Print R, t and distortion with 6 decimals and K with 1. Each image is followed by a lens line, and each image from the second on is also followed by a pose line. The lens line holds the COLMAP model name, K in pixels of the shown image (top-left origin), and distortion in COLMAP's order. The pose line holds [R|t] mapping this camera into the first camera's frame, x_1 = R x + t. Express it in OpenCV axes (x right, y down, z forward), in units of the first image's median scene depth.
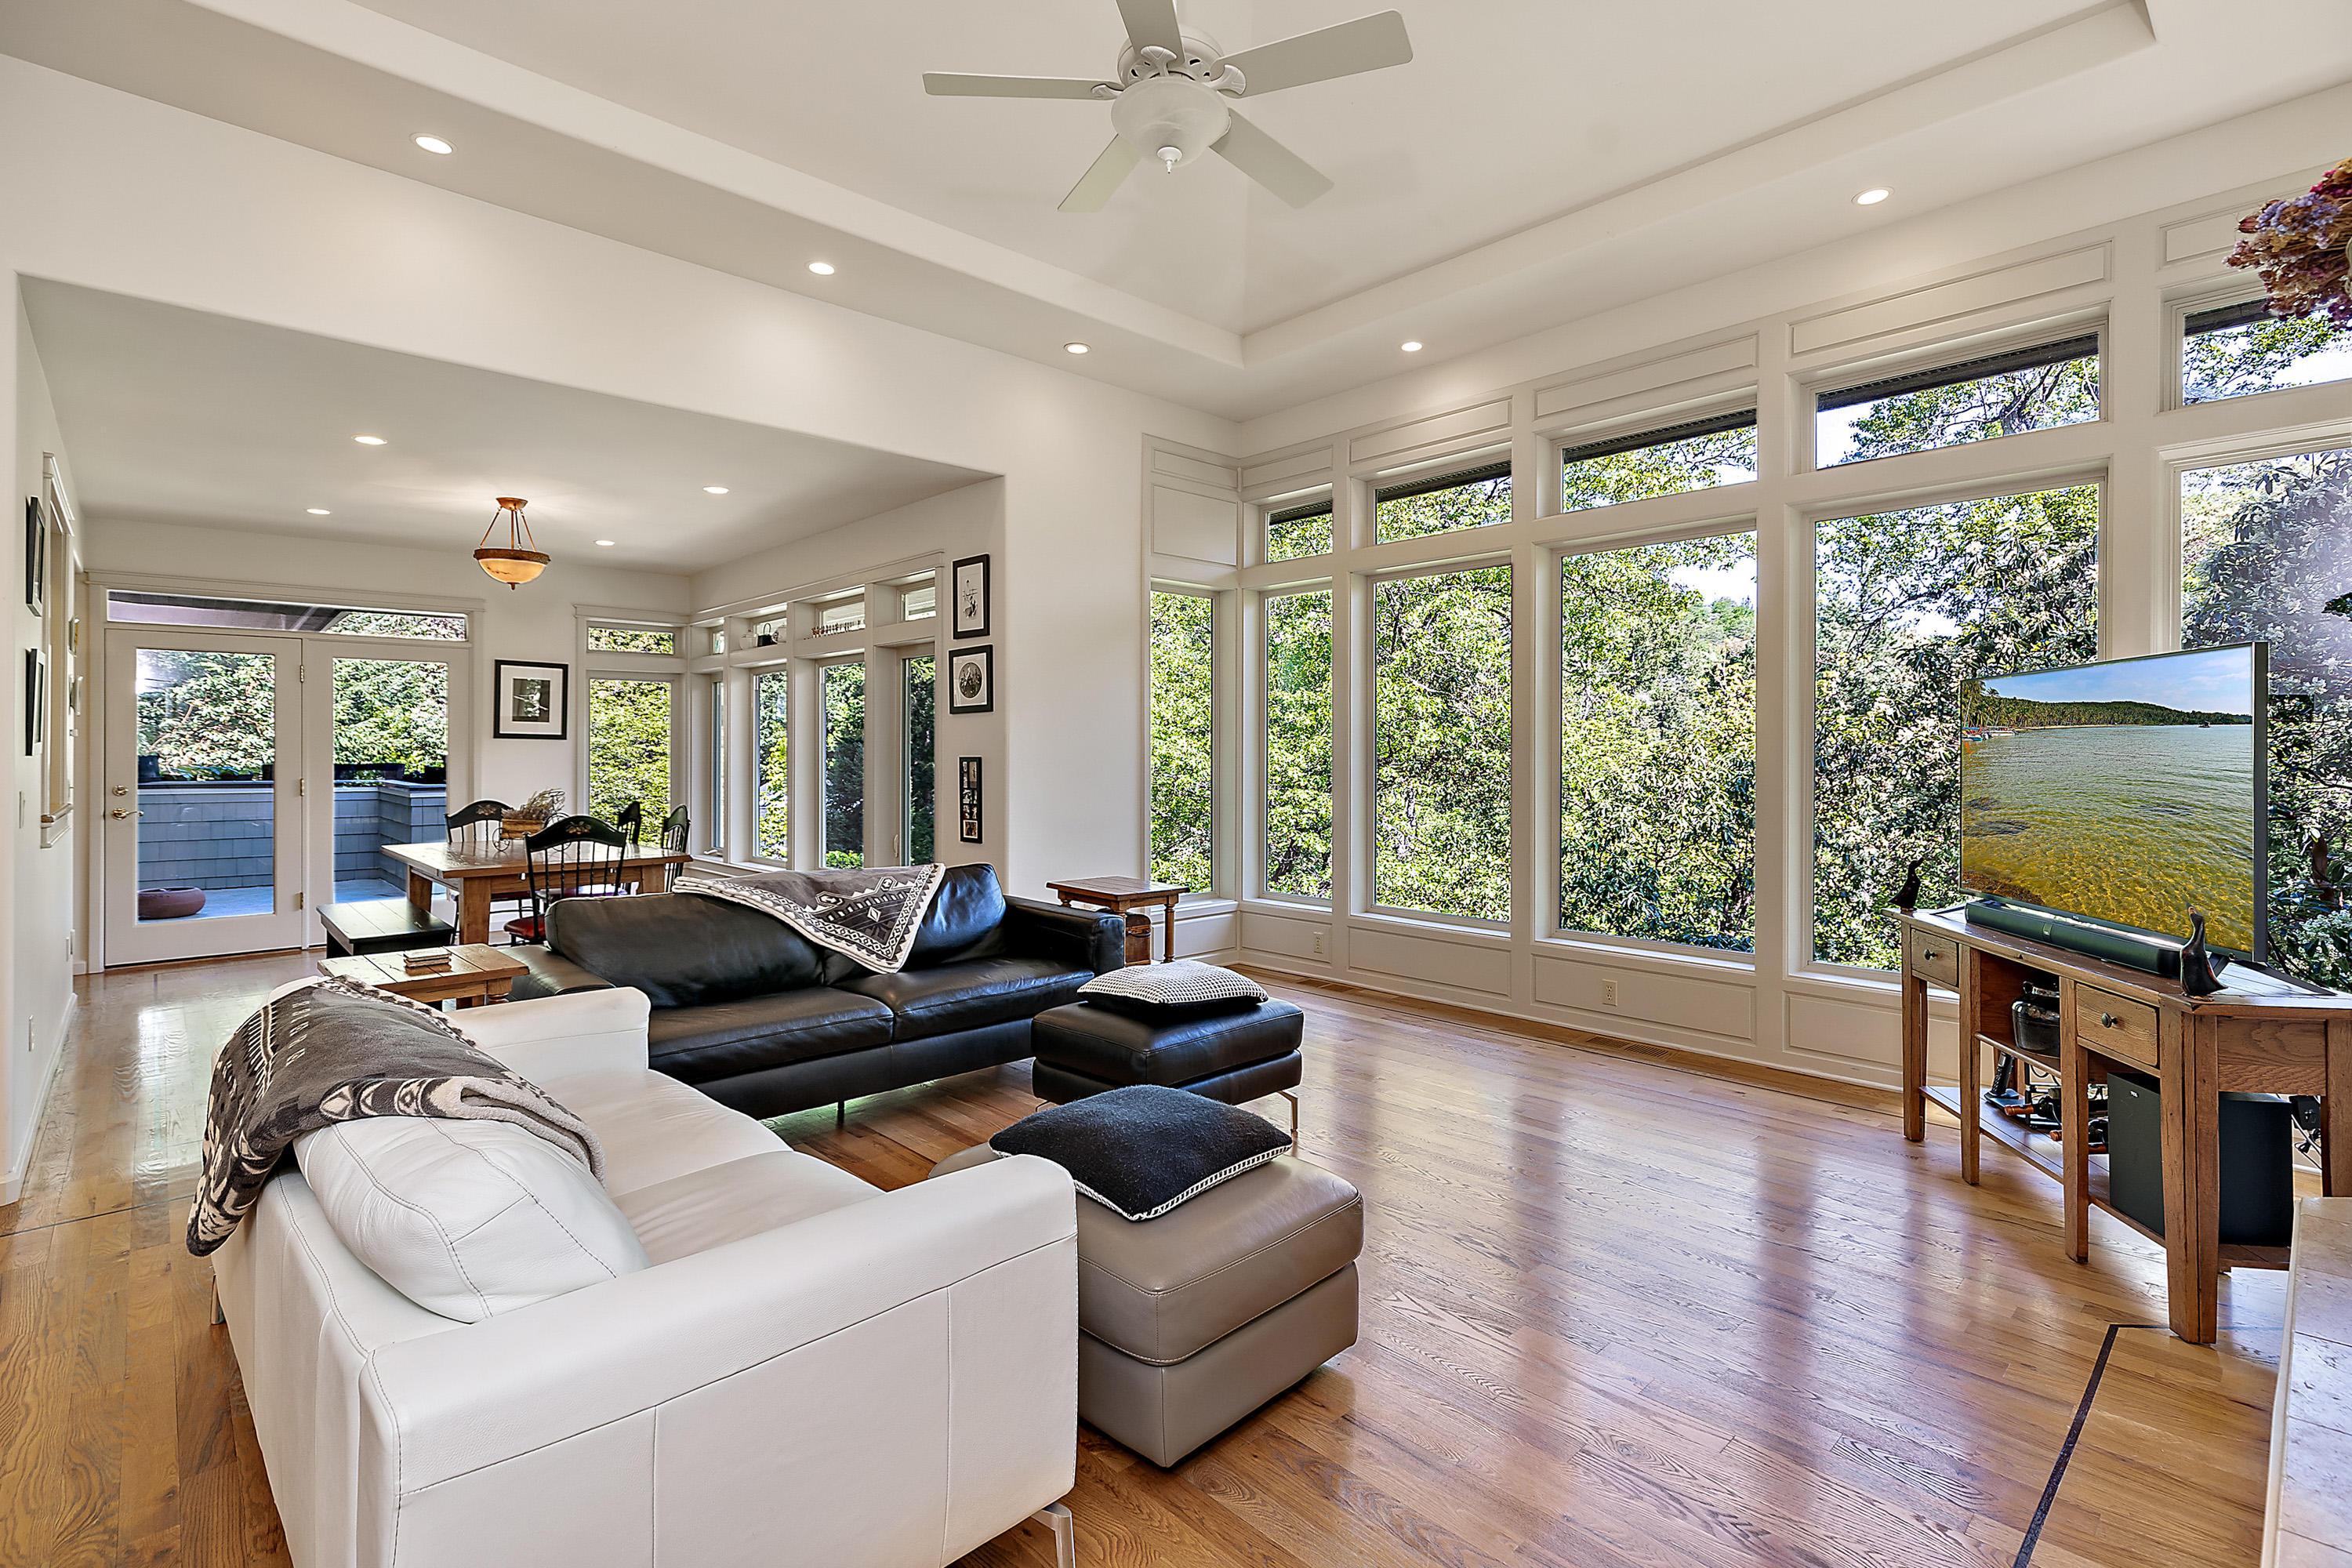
lens RADIAL K [[1084.3, 0, 1191.8], [0, 1084.3, 761.5], [0, 0, 1]] dist [0.008487, -0.001363]
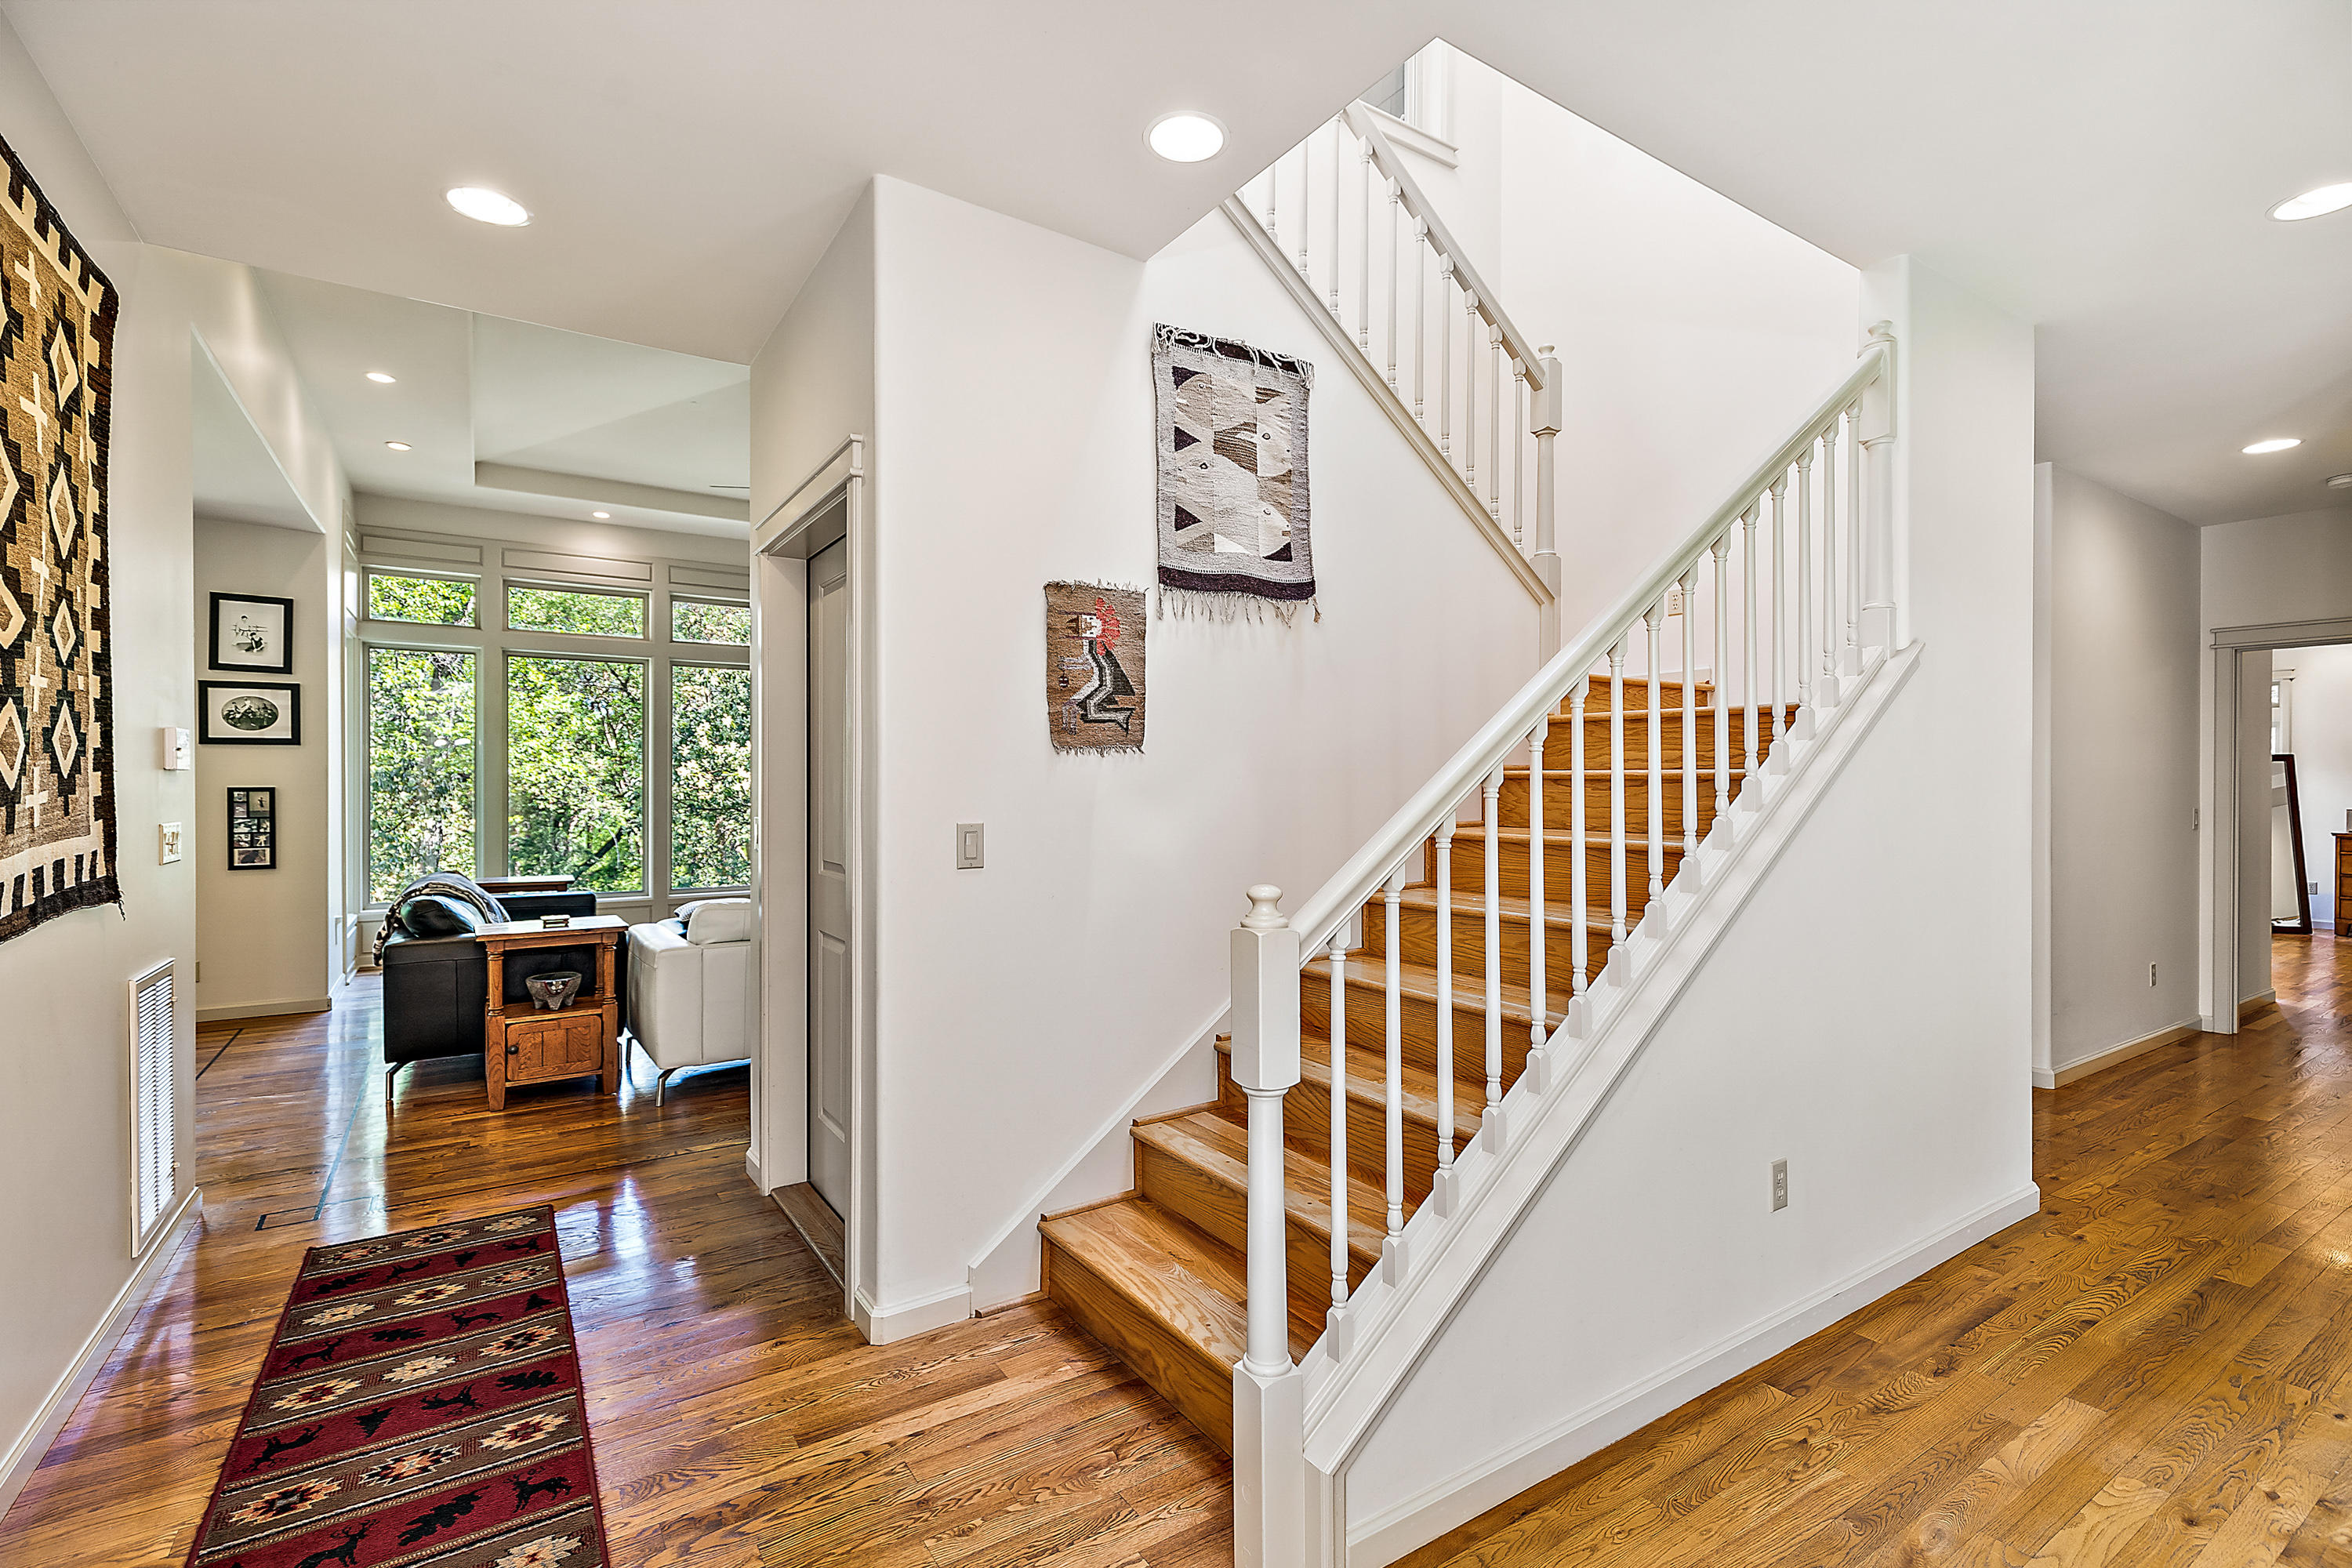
lens RADIAL K [[1084.3, 0, 1197.0], [0, 1084.3, 786.8], [0, 0, 1]] dist [0.008487, -0.001363]
pose [[0.168289, -0.004739, 0.985726, -1.092596], [0.010740, 0.999938, 0.002974, 0.002035], [-0.985679, 0.010086, 0.168329, -0.065659]]
